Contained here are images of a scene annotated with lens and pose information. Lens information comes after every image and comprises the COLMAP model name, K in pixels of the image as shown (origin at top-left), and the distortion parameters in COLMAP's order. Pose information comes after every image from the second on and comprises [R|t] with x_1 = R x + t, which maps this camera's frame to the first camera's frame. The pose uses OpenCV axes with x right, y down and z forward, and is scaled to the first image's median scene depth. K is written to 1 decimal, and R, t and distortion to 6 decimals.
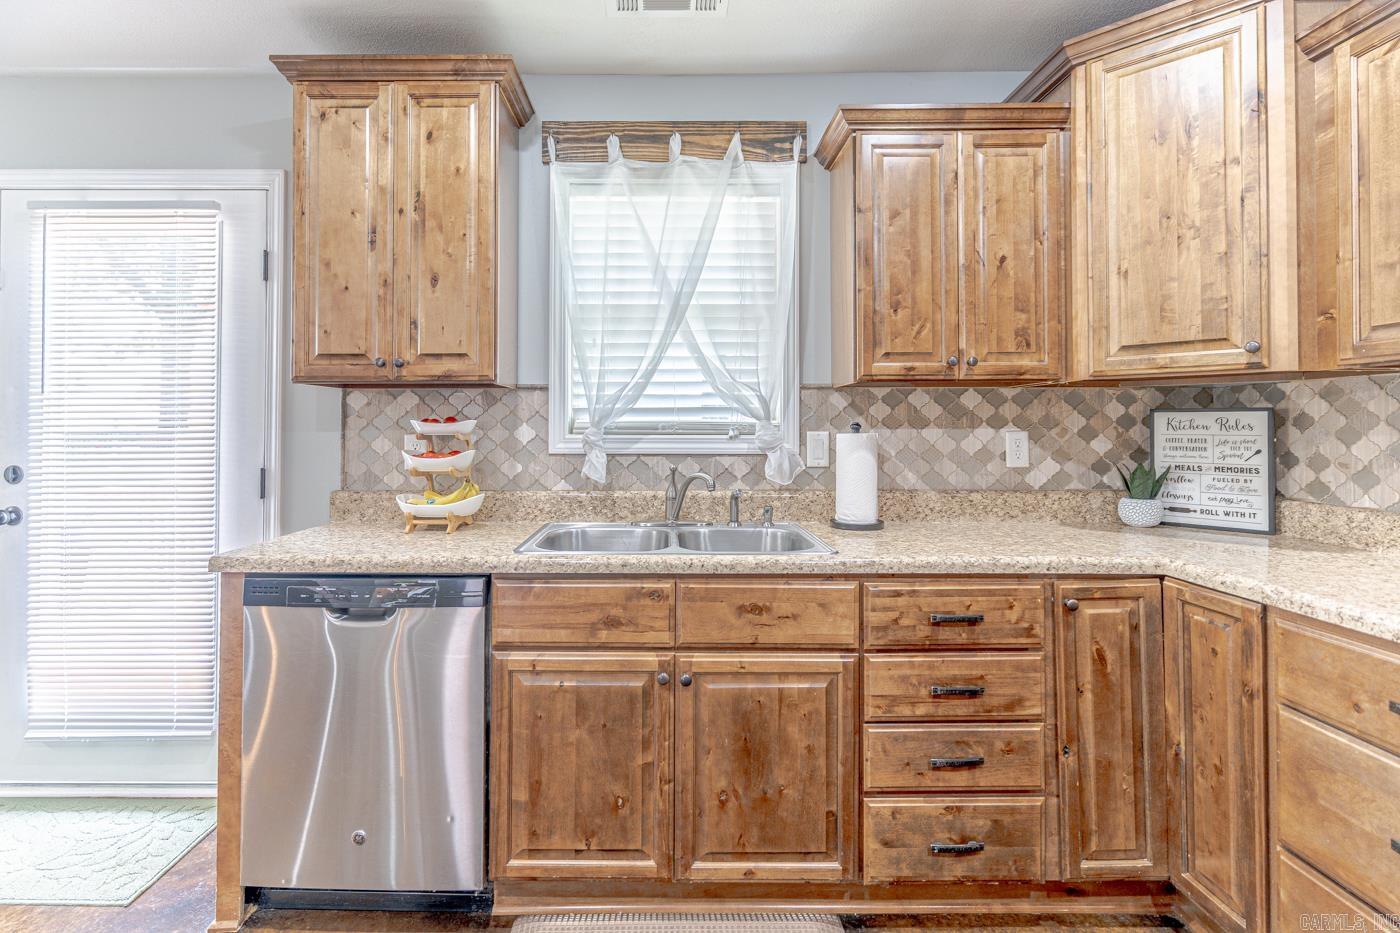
lens RADIAL K [[668.8, 0, 687.3], [0, 668.8, 418.0], [0, 0, 1]] dist [0.001441, 0.000306]
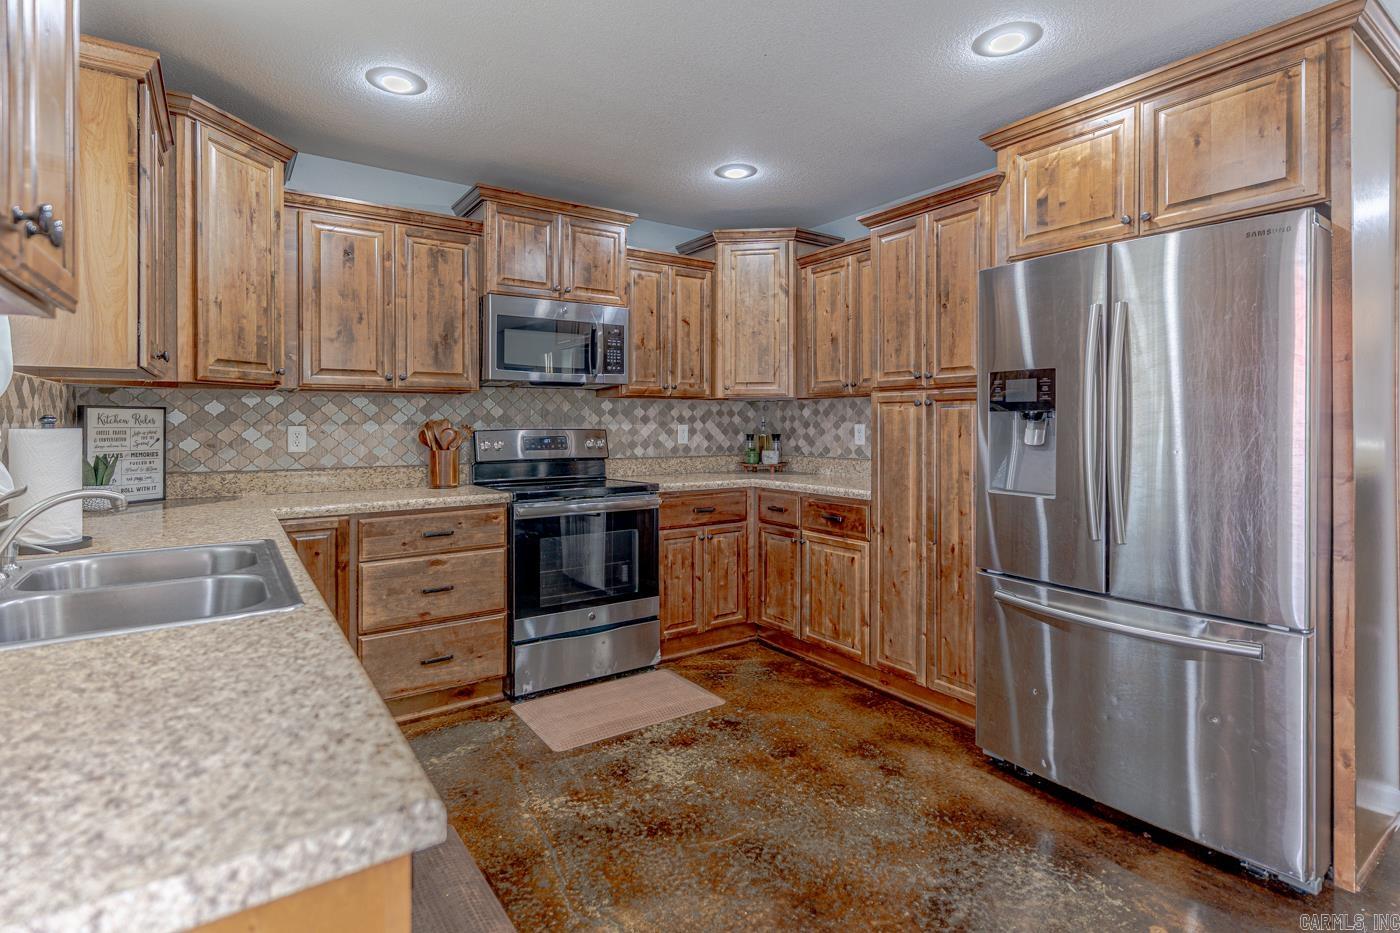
lens RADIAL K [[678.4, 0, 659.6], [0, 678.4, 420.1], [0, 0, 1]] dist [-0.000470, 0.000486]
pose [[-0.531493, 0.001830, 0.847061, -0.903589], [-0.009342, 0.999924, -0.008021, 0.014068], [-0.847011, -0.012176, -0.531436, 0.950944]]
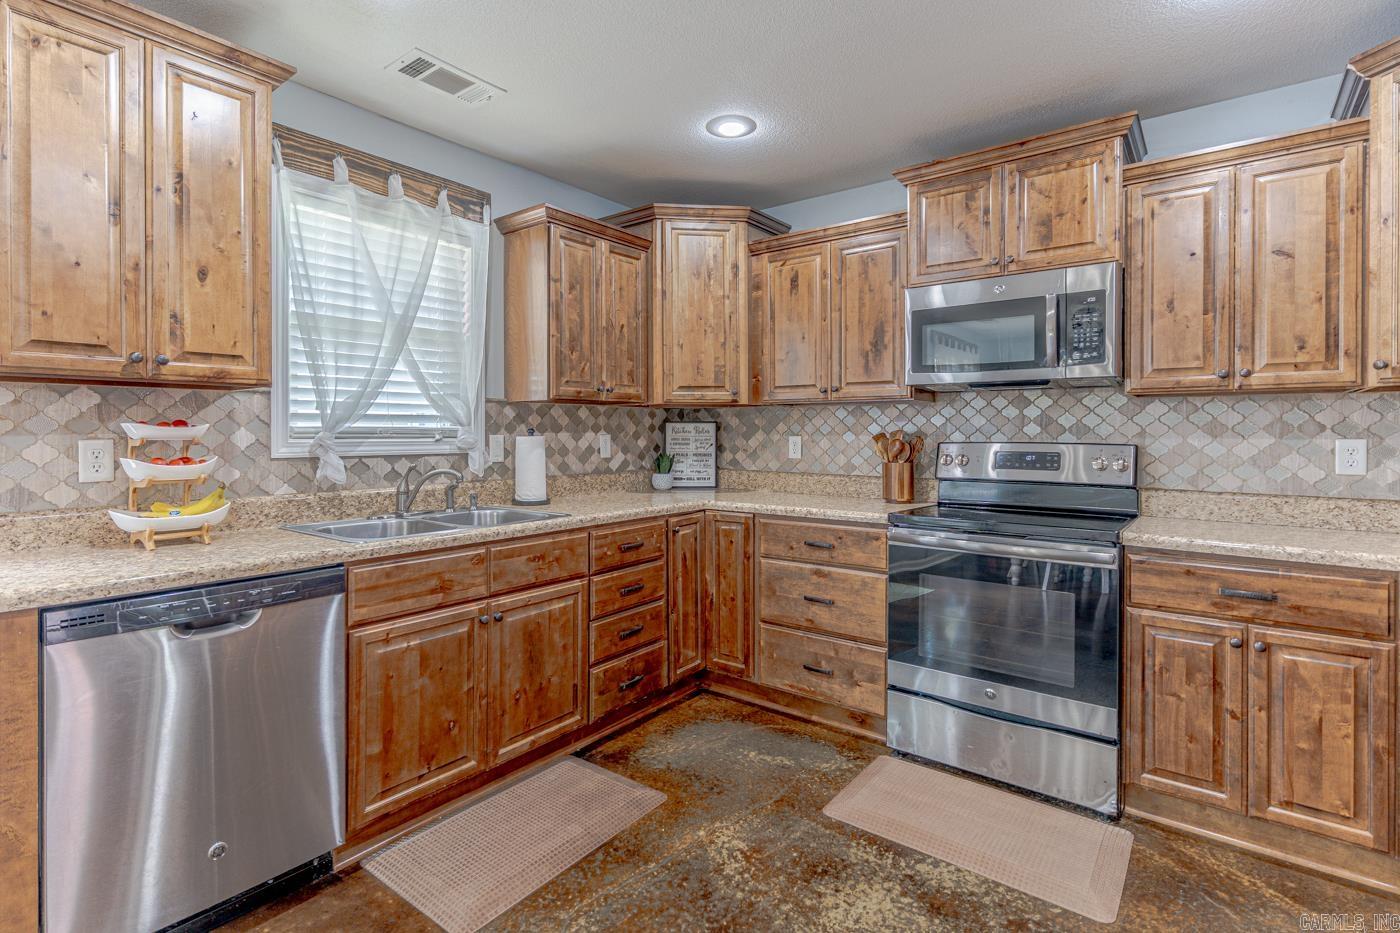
lens RADIAL K [[652.4, 0, 697.5], [0, 652.4, 432.9], [0, 0, 1]] dist [0.000430, 0.000716]
pose [[0.617002, -0.001181, 0.786961, -0.674016], [-0.010371, 0.999900, 0.009632, -0.000266], [-0.786894, -0.014104, 0.616928, -0.110573]]
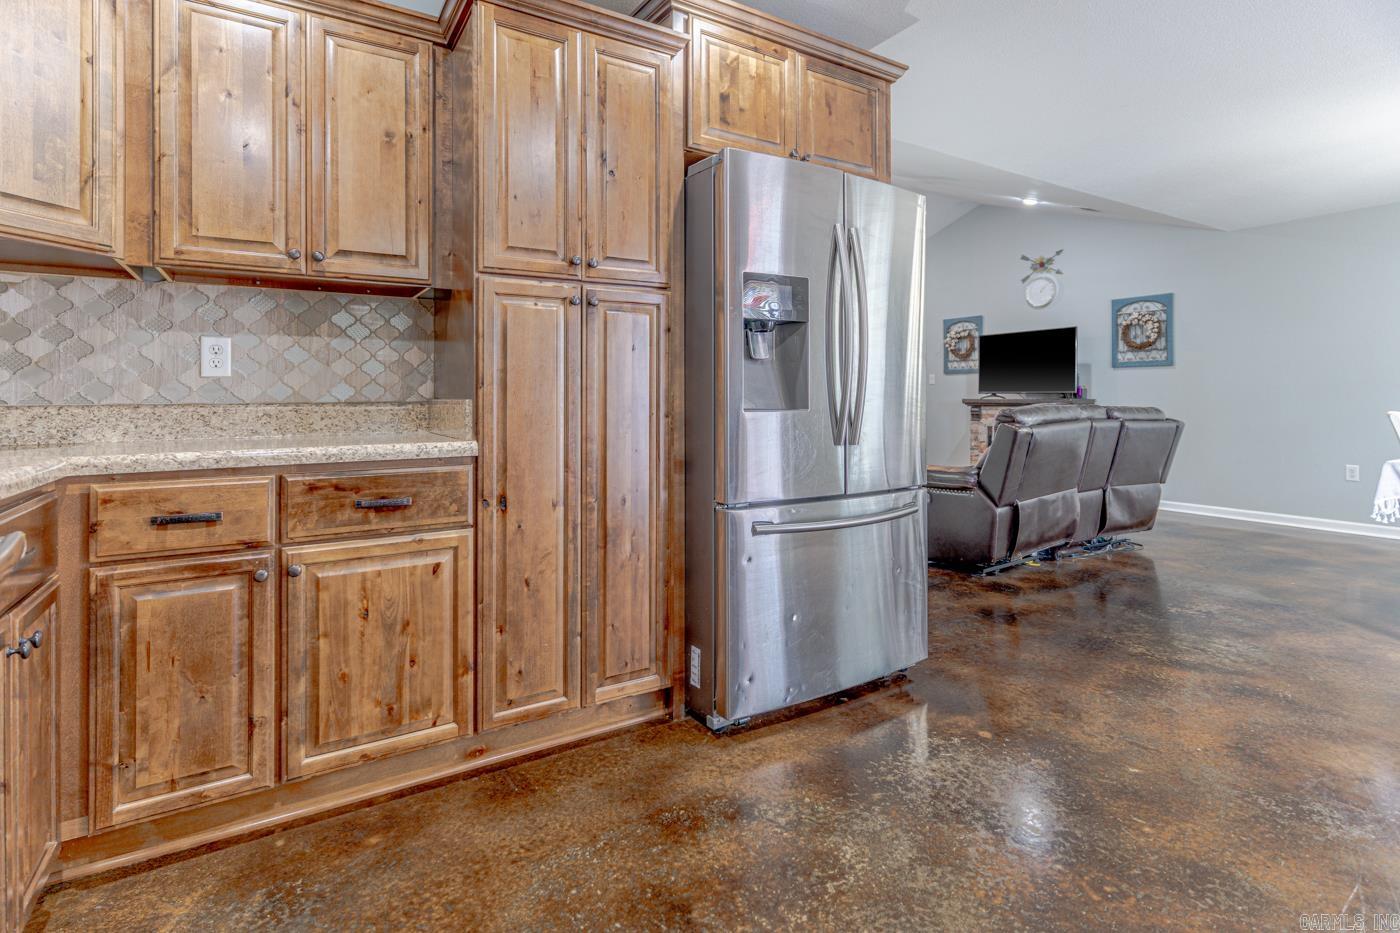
lens RADIAL K [[690.1, 0, 703.7], [0, 690.1, 400.3], [0, 0, 1]] dist [0.001501, 0.000280]
pose [[-0.850867, 0.001860, -0.525378, 0.434522], [0.008187, 0.999919, -0.009719, 0.120452], [0.525317, -0.012570, -0.850813, 0.663983]]
